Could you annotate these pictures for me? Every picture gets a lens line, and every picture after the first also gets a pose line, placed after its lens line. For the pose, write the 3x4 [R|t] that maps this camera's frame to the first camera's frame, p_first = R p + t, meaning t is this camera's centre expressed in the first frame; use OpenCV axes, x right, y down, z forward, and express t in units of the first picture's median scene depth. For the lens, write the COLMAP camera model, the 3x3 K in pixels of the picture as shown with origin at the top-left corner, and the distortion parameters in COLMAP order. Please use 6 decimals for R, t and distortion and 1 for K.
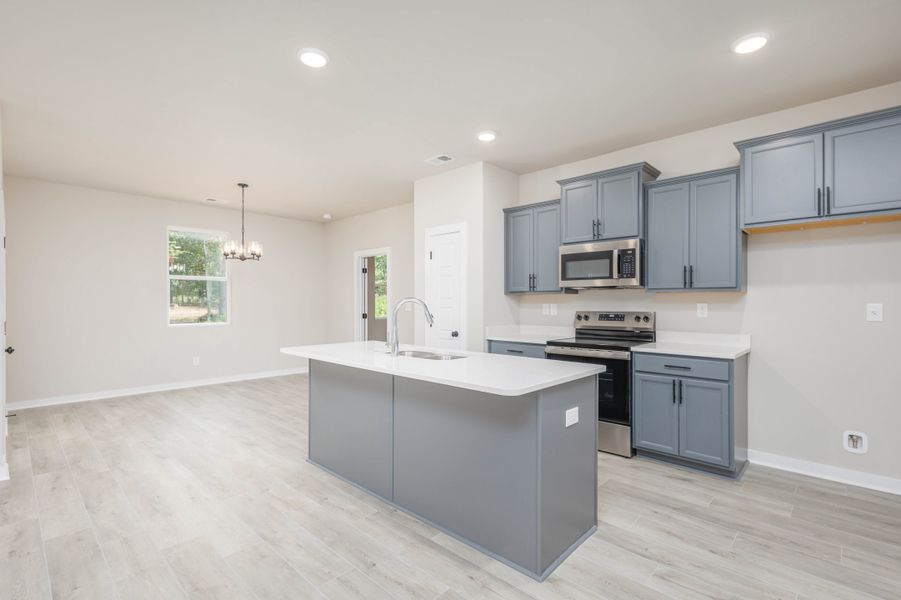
lens RADIAL K [[414.6, 0, 450.5], [0, 414.6, 300.0], [0, 0, 1]] dist [0.008732, -0.001165]
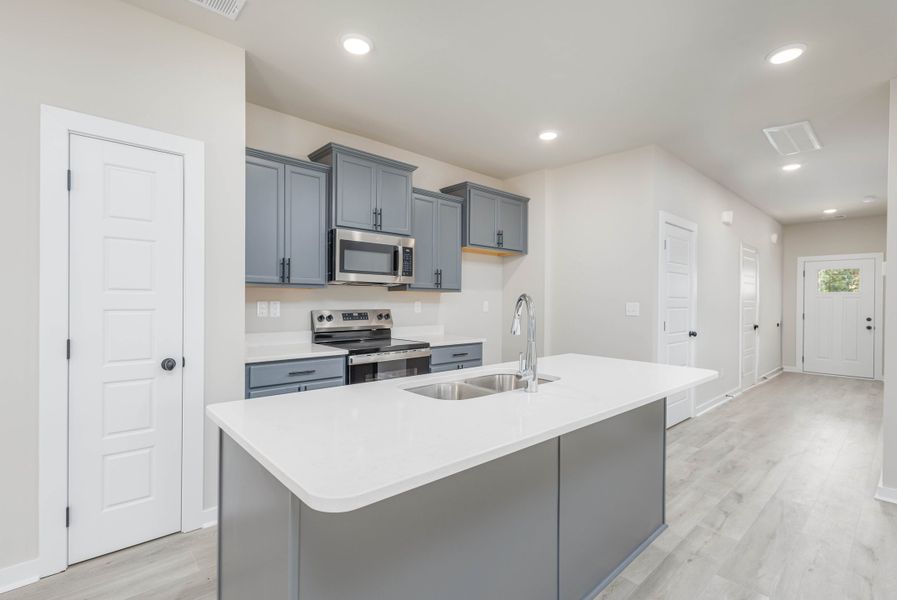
lens RADIAL K [[413.4, 0, 448.5], [0, 413.4, 300.0], [0, 0, 1]] dist [0.000914, 0.000175]
pose [[0.086271, 0.000555, 0.996272, -0.605686], [-0.013794, 0.999905, 0.000637, 0.003455], [-0.996176, -0.013797, 0.086270, 0.874284]]
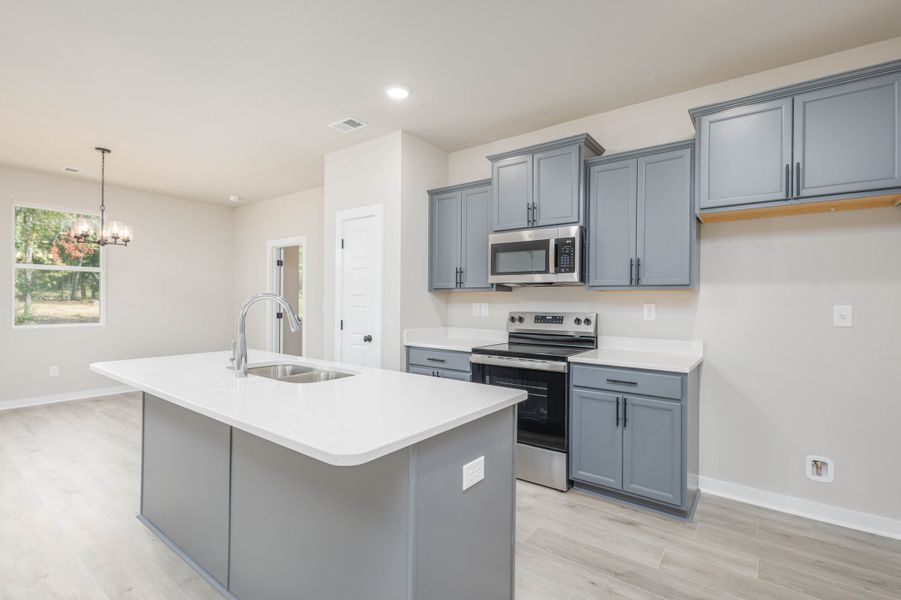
lens RADIAL K [[414.6, 0, 450.5], [0, 414.6, 300.0], [0, 0, 1]] dist [0.008732, -0.001165]
pose [[0.993782, 0.007682, 0.111074, 0.112779], [-0.008151, 0.999960, 0.003763, 0.000499], [-0.111041, -0.004645, 0.993805, 0.213812]]
